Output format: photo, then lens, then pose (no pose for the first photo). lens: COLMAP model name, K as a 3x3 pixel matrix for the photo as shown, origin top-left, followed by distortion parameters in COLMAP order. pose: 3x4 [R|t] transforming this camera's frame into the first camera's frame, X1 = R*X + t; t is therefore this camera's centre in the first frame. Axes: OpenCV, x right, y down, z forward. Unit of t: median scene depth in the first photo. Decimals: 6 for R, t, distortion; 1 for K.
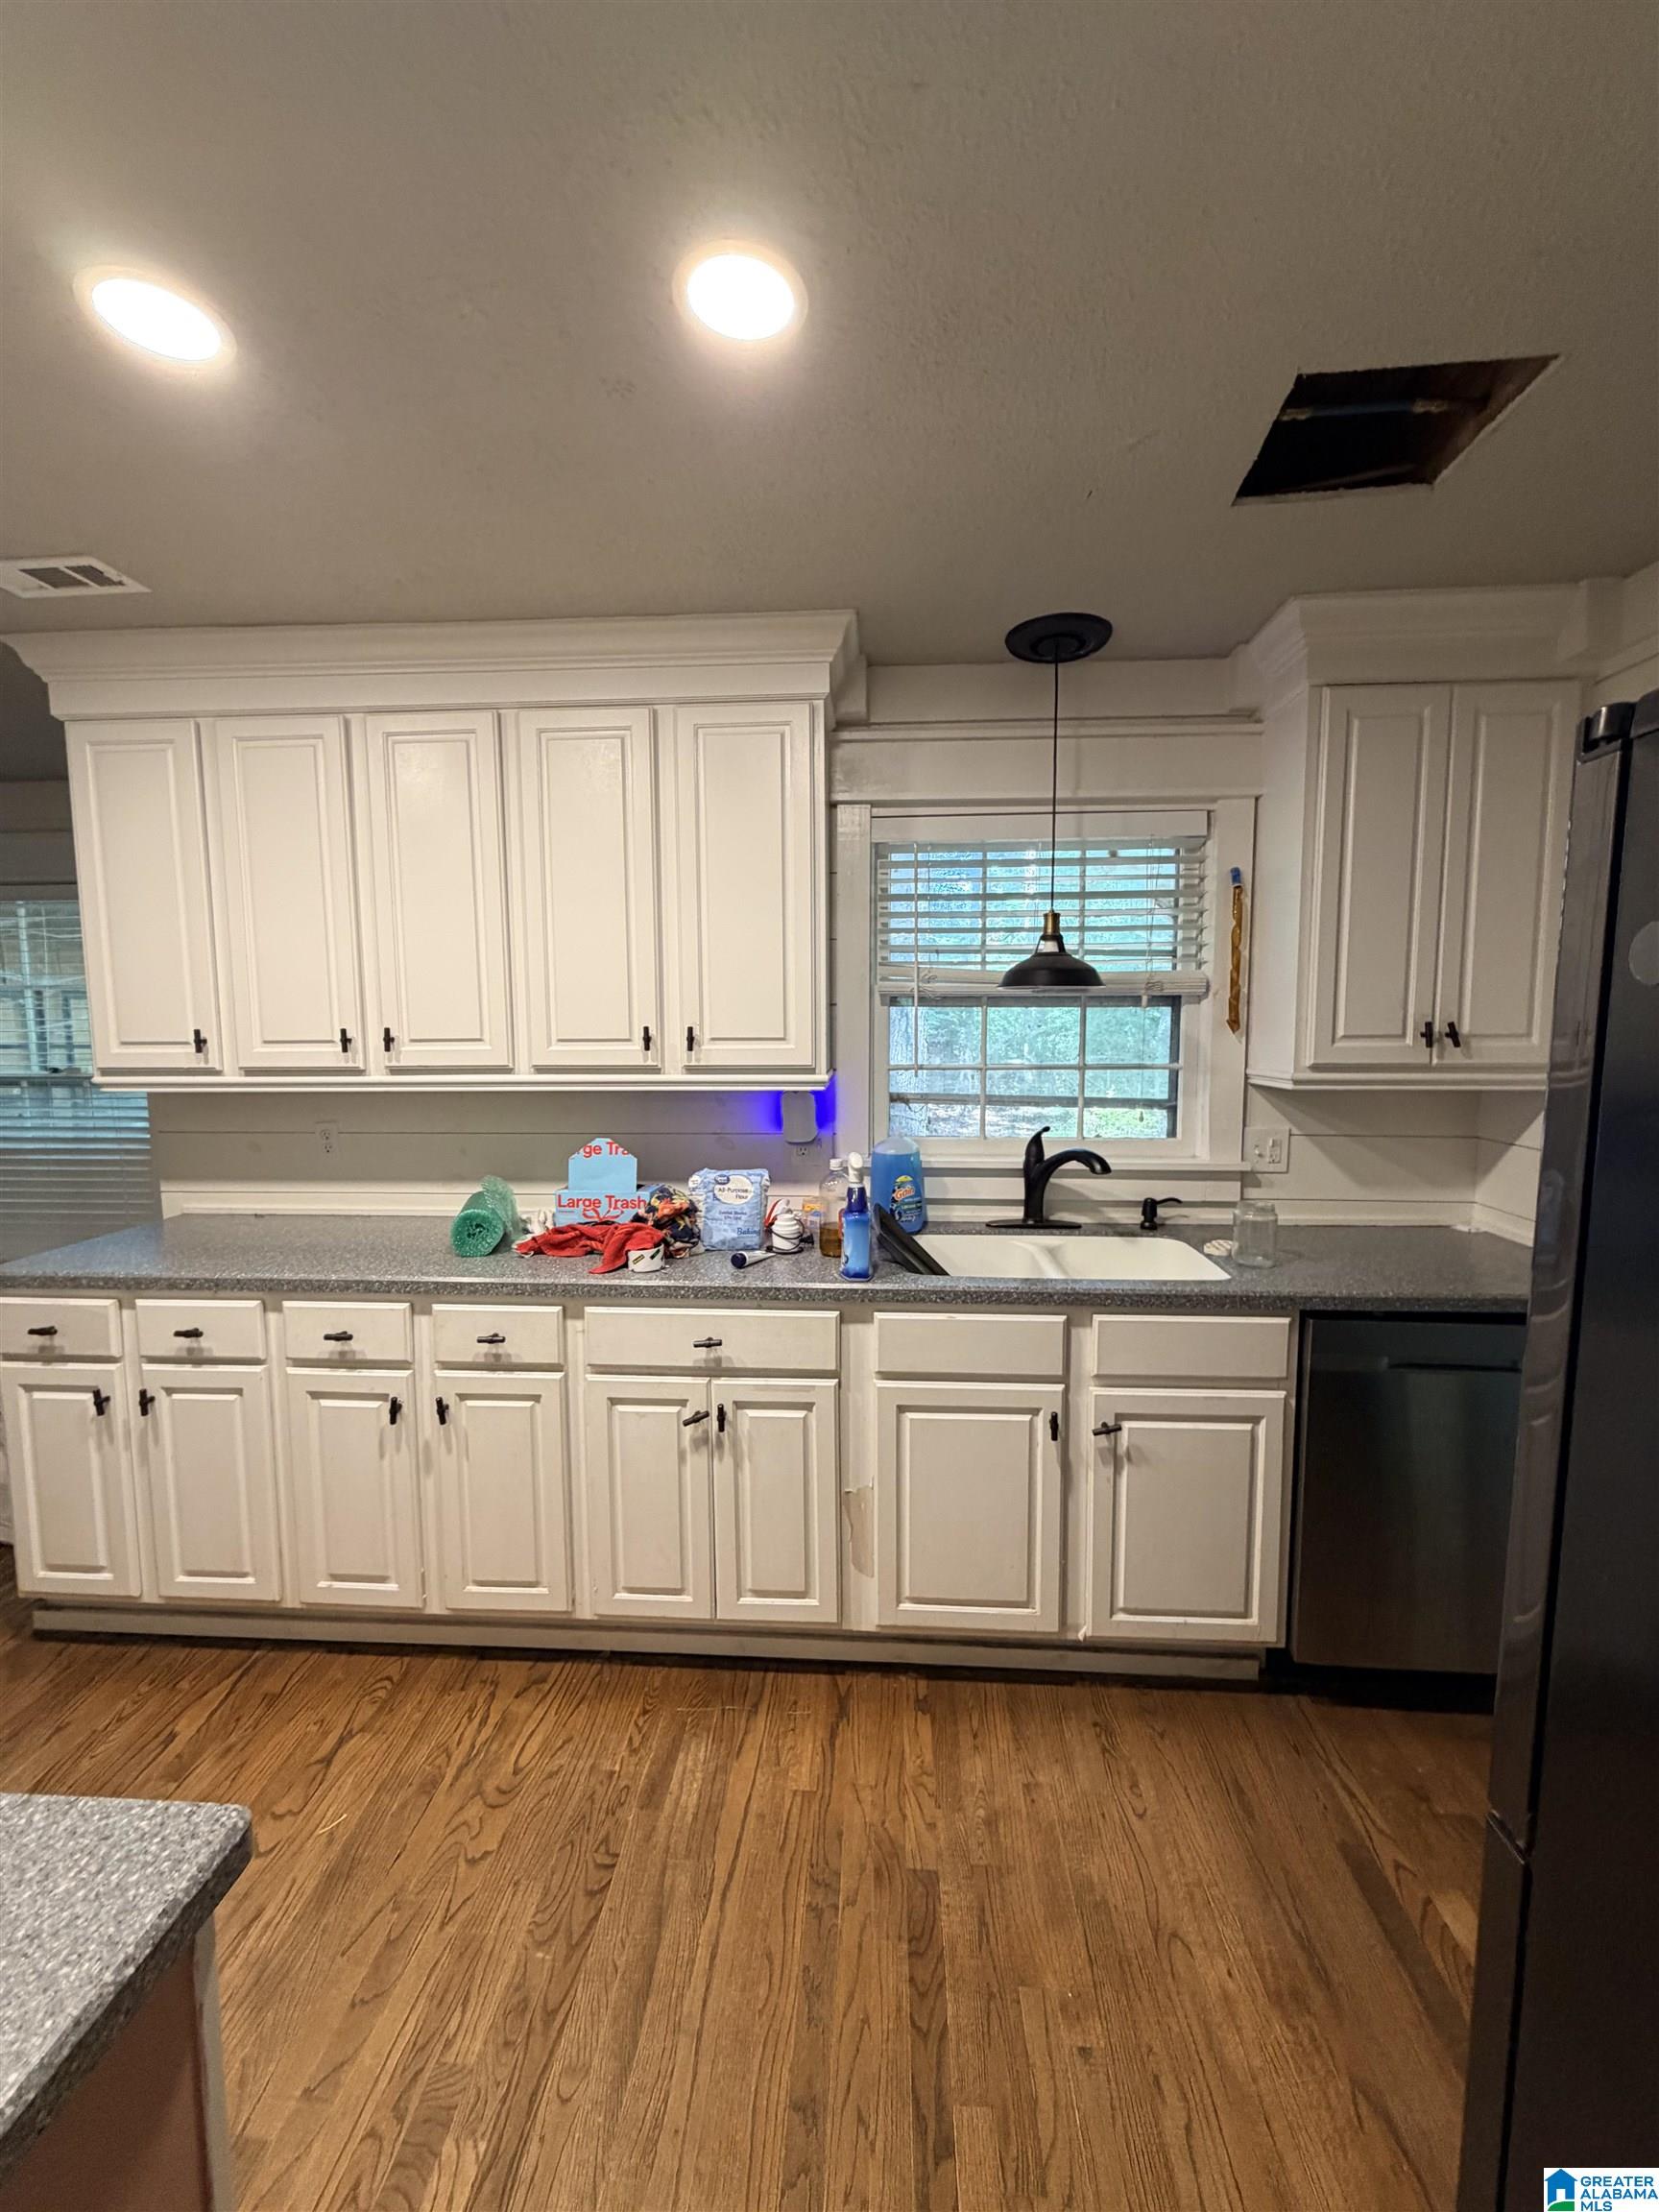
lens RADIAL K [[882.2, 0, 834.0], [0, 882.2, 1095.3], [0, 0, 1]] dist [-0.003627, -0.000777]
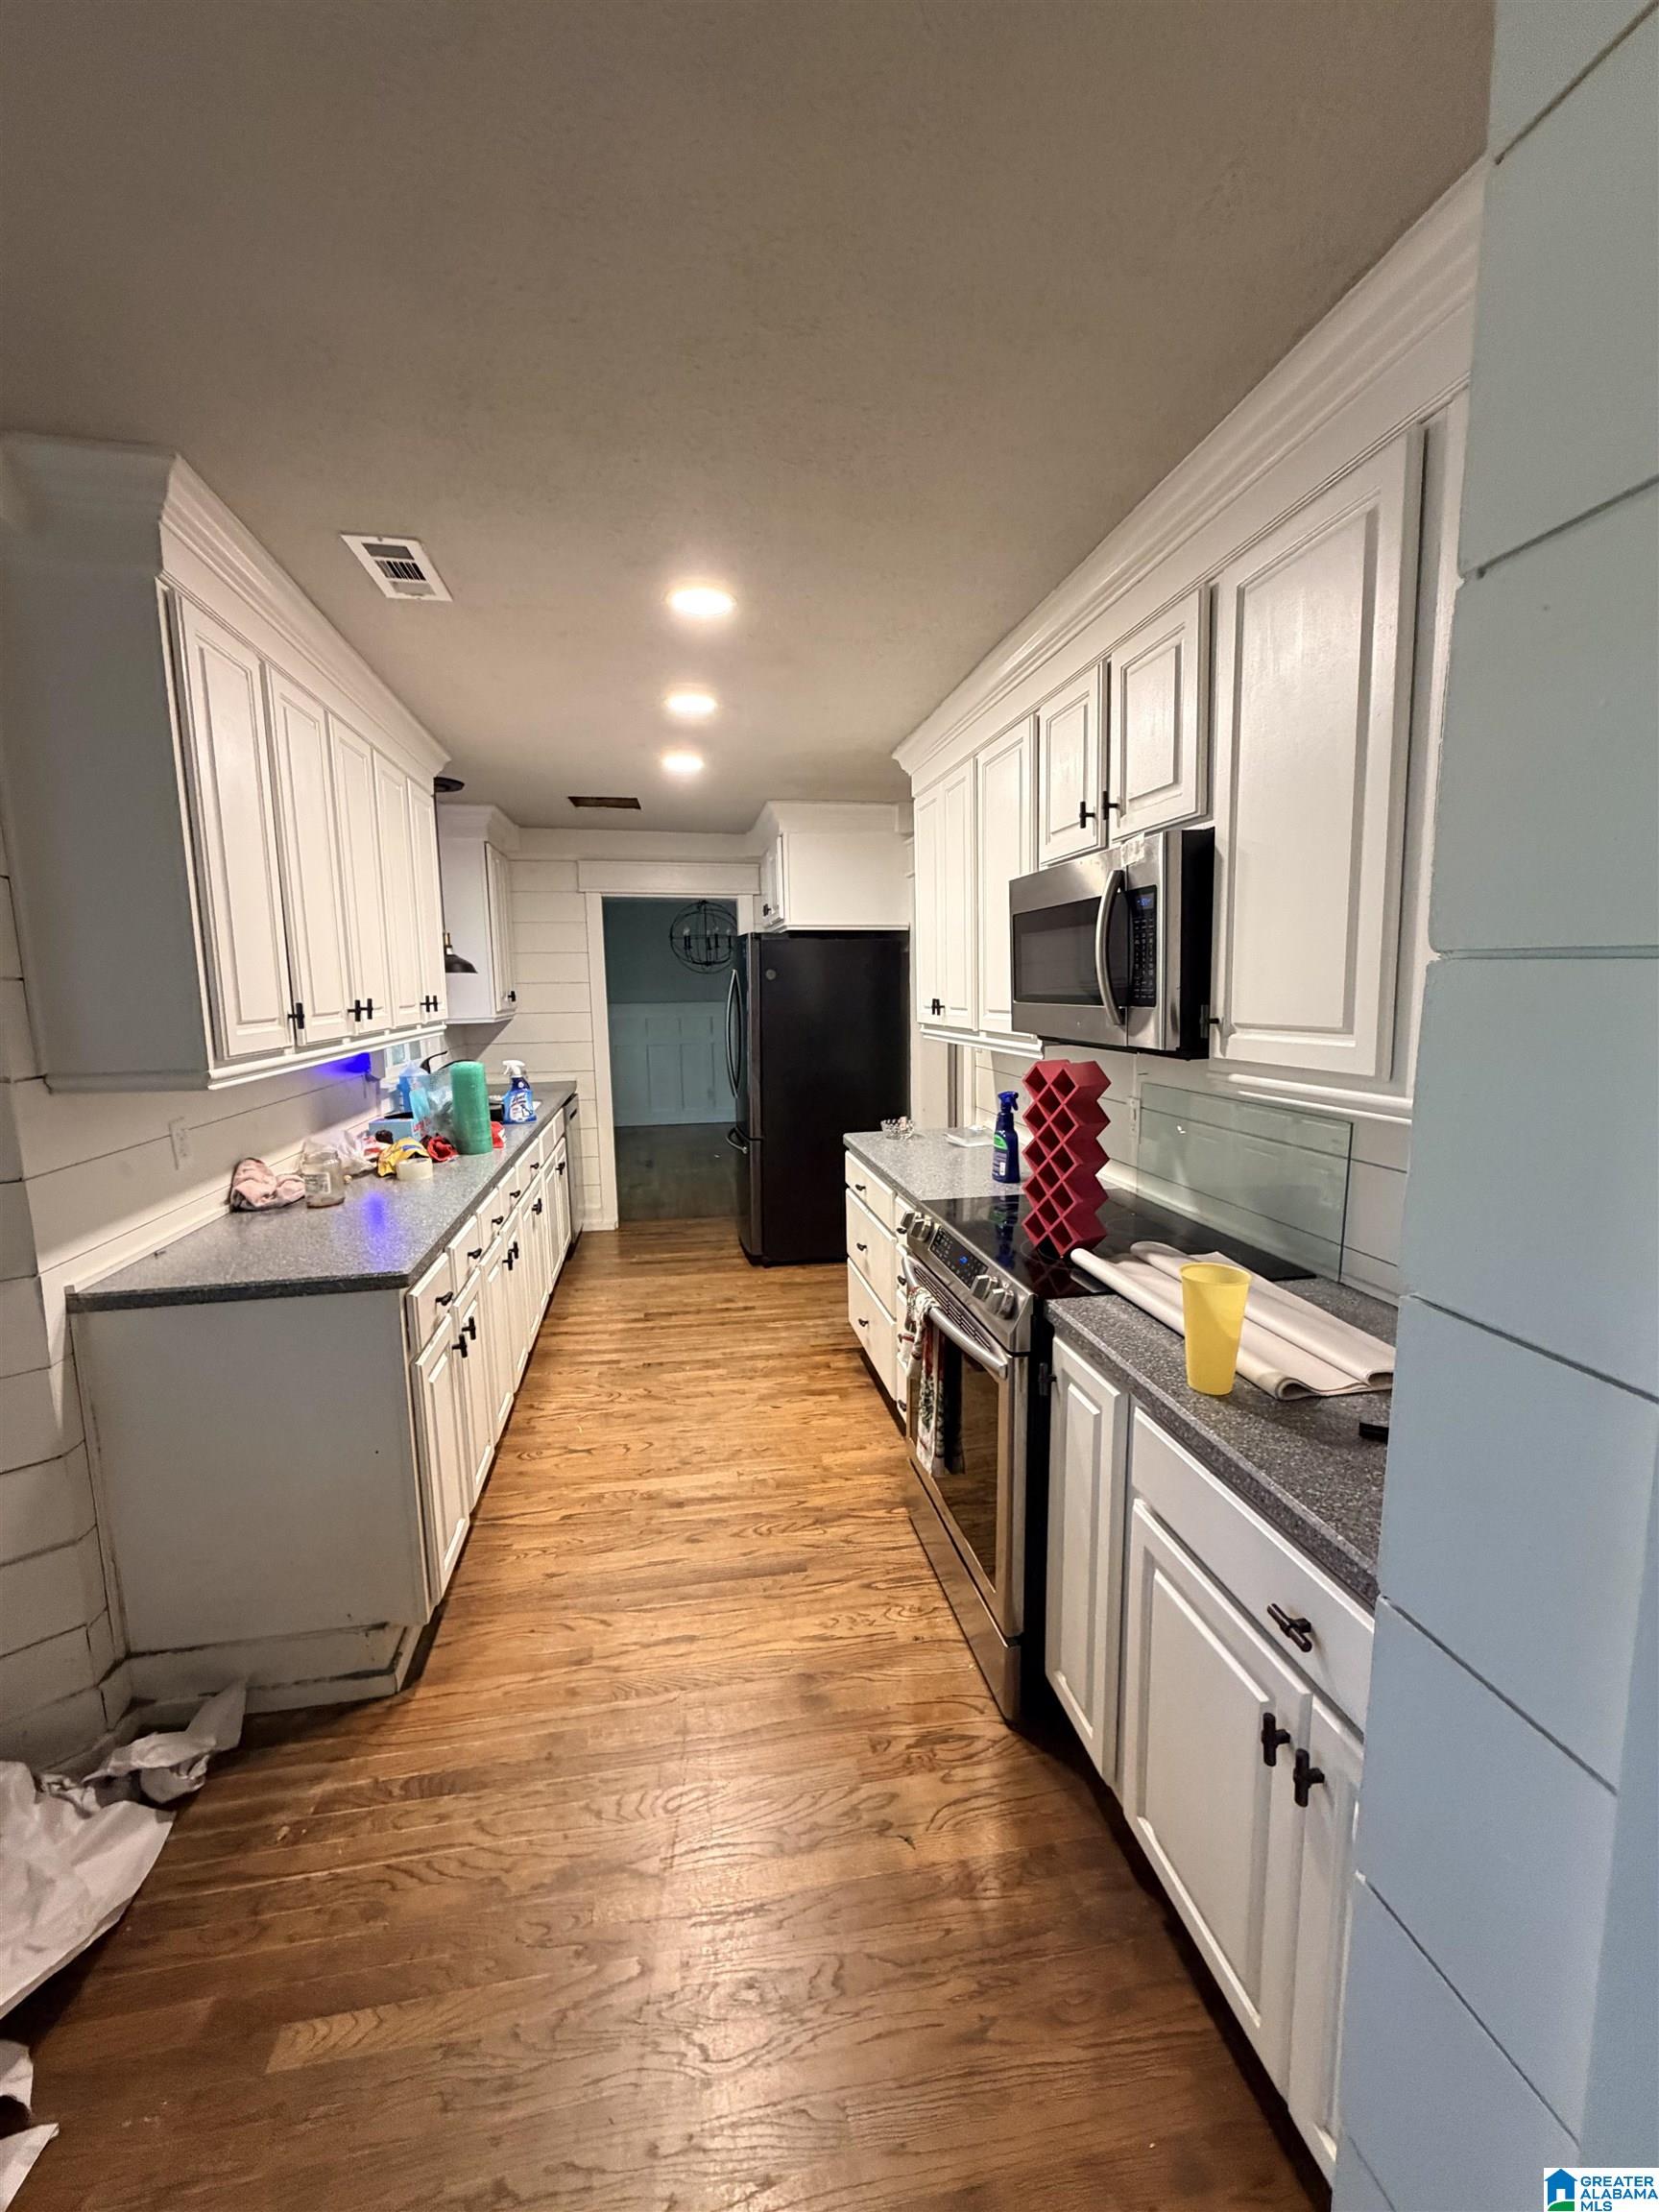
lens RADIAL K [[881.5, 0, 826.7], [0, 881.5, 1097.4], [0, 0, 1]] dist [-0.002700, 0.000523]
pose [[-0.241963, -0.118180, 0.963061, -1.980909], [0.101949, 0.983964, 0.146359, -0.063720], [-0.964915, 0.133597, -0.226035, 0.788492]]
